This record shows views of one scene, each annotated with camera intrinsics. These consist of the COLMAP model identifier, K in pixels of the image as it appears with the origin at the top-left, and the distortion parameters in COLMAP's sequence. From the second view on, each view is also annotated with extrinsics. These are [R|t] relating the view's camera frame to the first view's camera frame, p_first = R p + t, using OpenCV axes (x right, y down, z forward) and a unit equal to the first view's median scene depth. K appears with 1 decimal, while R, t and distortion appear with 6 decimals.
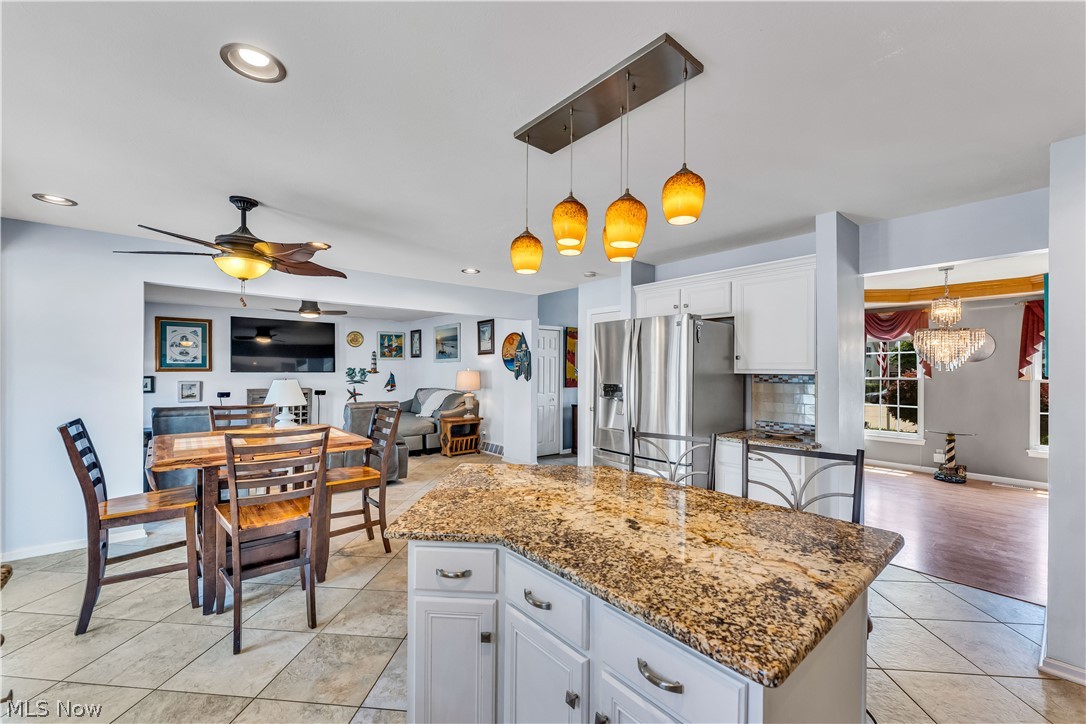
lens RADIAL K [[442.5, 0, 538.2], [0, 442.5, 372.6], [0, 0, 1]] dist [0.000118, -0.001838]
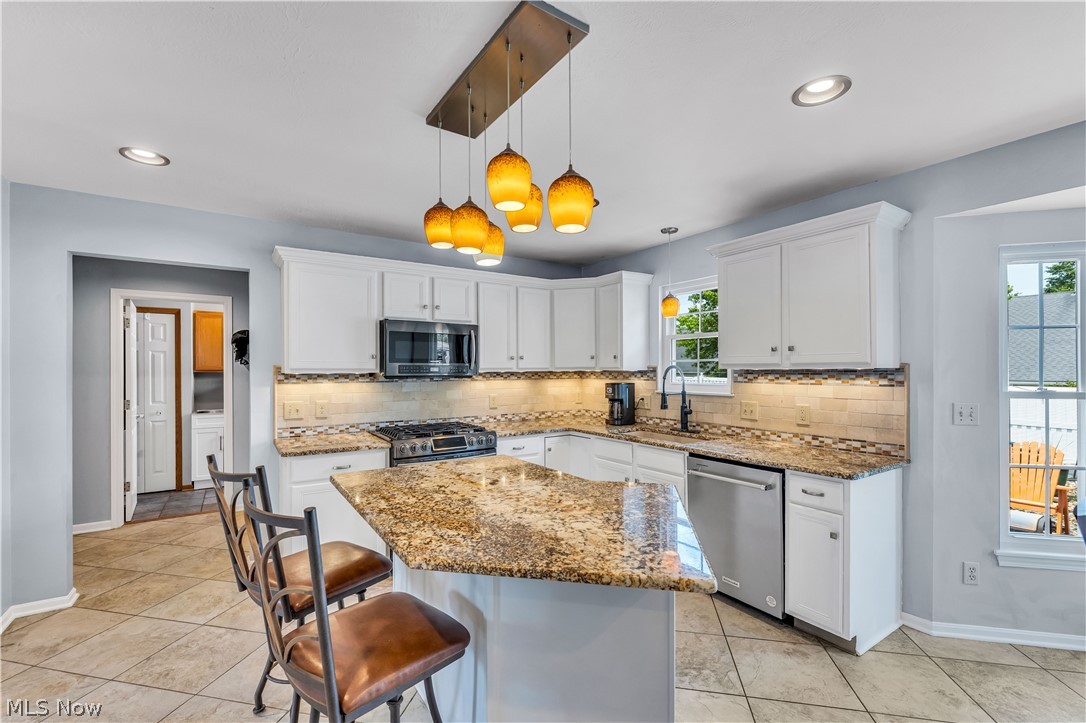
lens RADIAL K [[462.4, 0, 537.6], [0, 462.4, 368.9], [0, 0, 1]] dist [-0.001542, 0.000037]
pose [[-0.994002, -0.002198, 0.109339, -0.014009], [-0.001502, 0.999978, 0.006451, -0.003317], [-0.109351, 0.006248, -0.993984, 0.447421]]
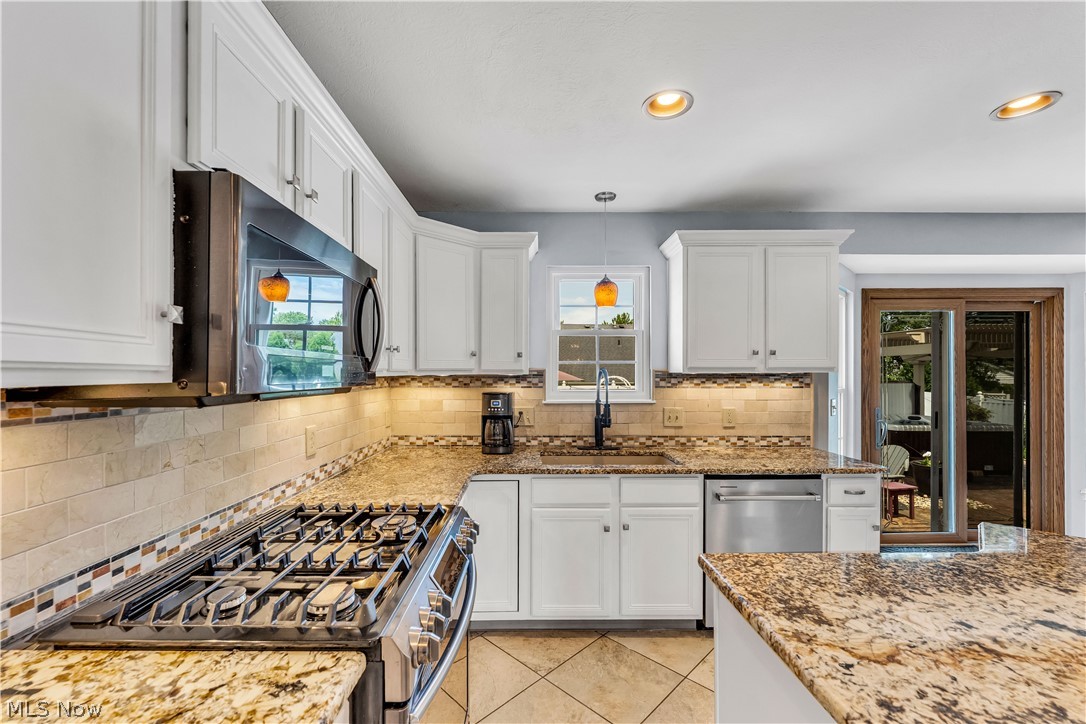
lens RADIAL K [[442.5, 0, 530.9], [0, 442.5, 377.7], [0, 0, 1]] dist [0.000118, -0.001838]
pose [[-0.643052, 0.002690, -0.765818, 0.211920], [-0.008064, 0.999915, 0.010283, 0.000283], [0.765780, 0.012788, -0.642976, 0.151460]]
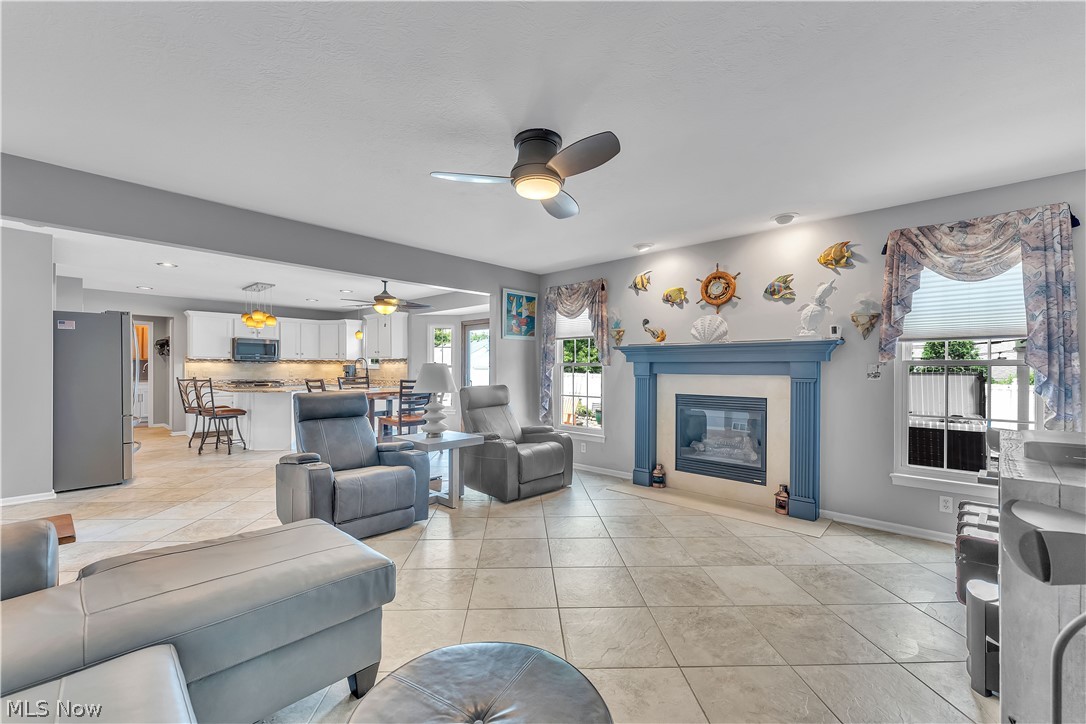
lens RADIAL K [[442.5, 0, 538.5], [0, 442.5, 369.0], [0, 0, 1]] dist [0.000118, -0.001838]
pose [[-0.991668, -0.010553, -0.128387, -0.414859], [-0.011638, 0.999903, 0.007703, 0.011333], [0.128294, 0.009133, -0.991694, 1.183626]]
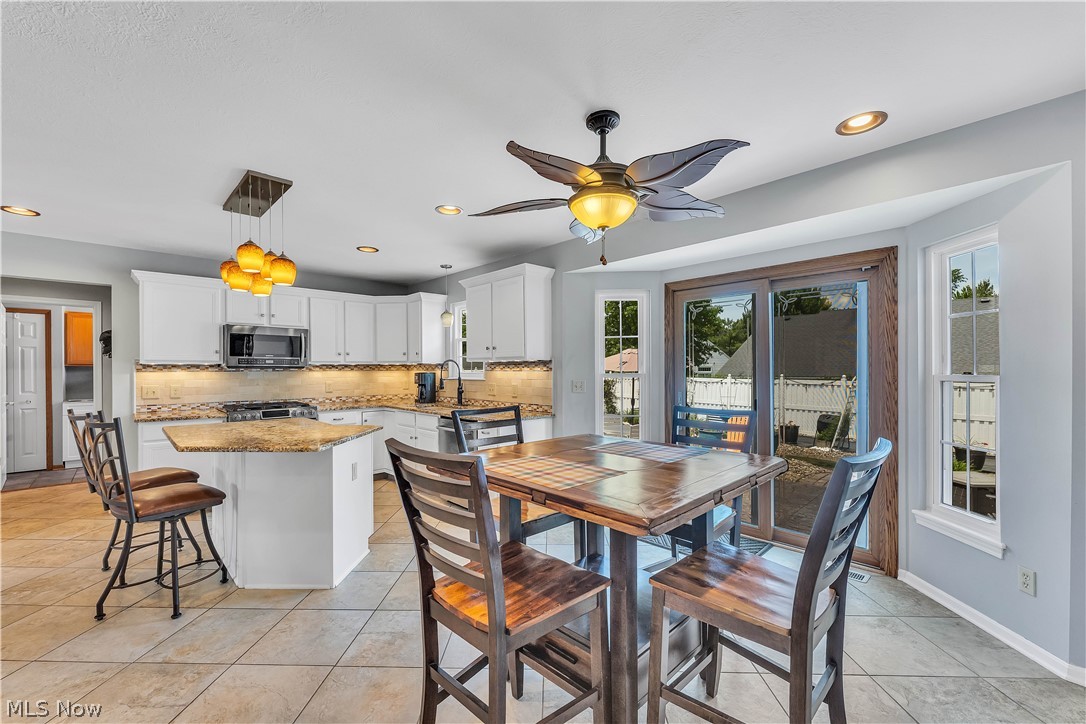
lens RADIAL K [[442.5, 0, 539.2], [0, 442.5, 368.5], [0, 0, 1]] dist [0.000118, -0.001838]
pose [[-0.997815, -0.002661, -0.066024, -0.187527], [-0.003075, 0.999976, 0.006177, 0.004688], [0.066006, 0.006367, -0.997799, 0.623809]]
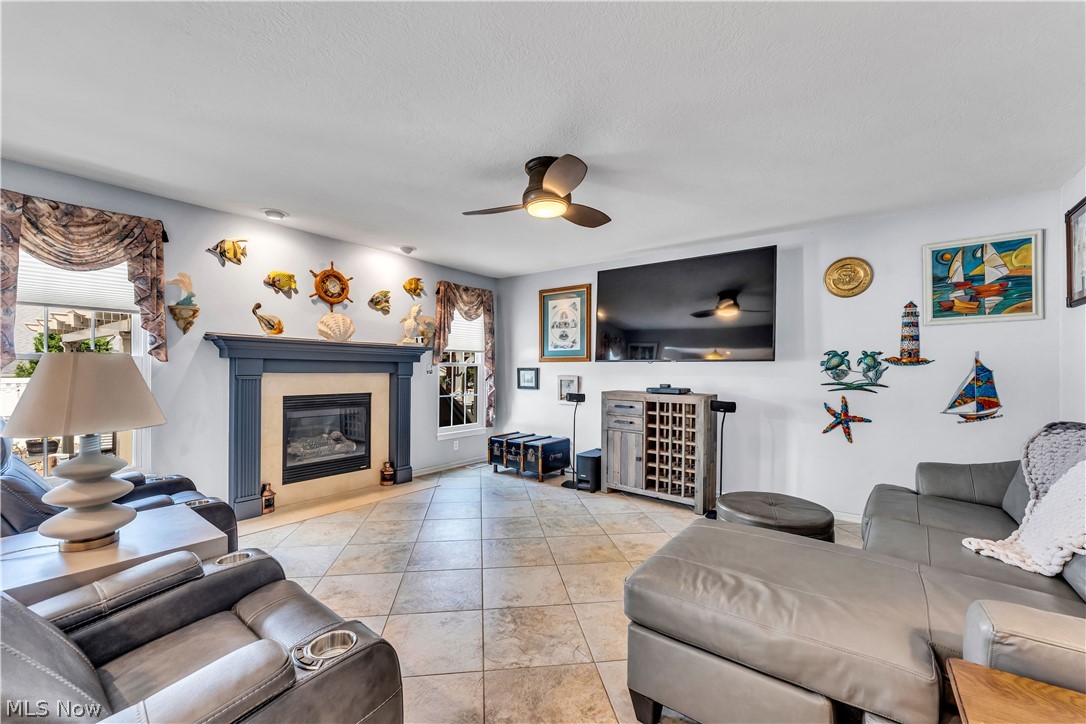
lens RADIAL K [[442.5, 0, 533.2], [0, 442.5, 368.7], [0, 0, 1]] dist [0.000118, -0.001838]
pose [[0.214497, -0.006591, -0.976702, -0.112890], [-0.014958, 0.999838, -0.010033, 0.016384], [0.976610, 0.016762, 0.214363, 0.790297]]
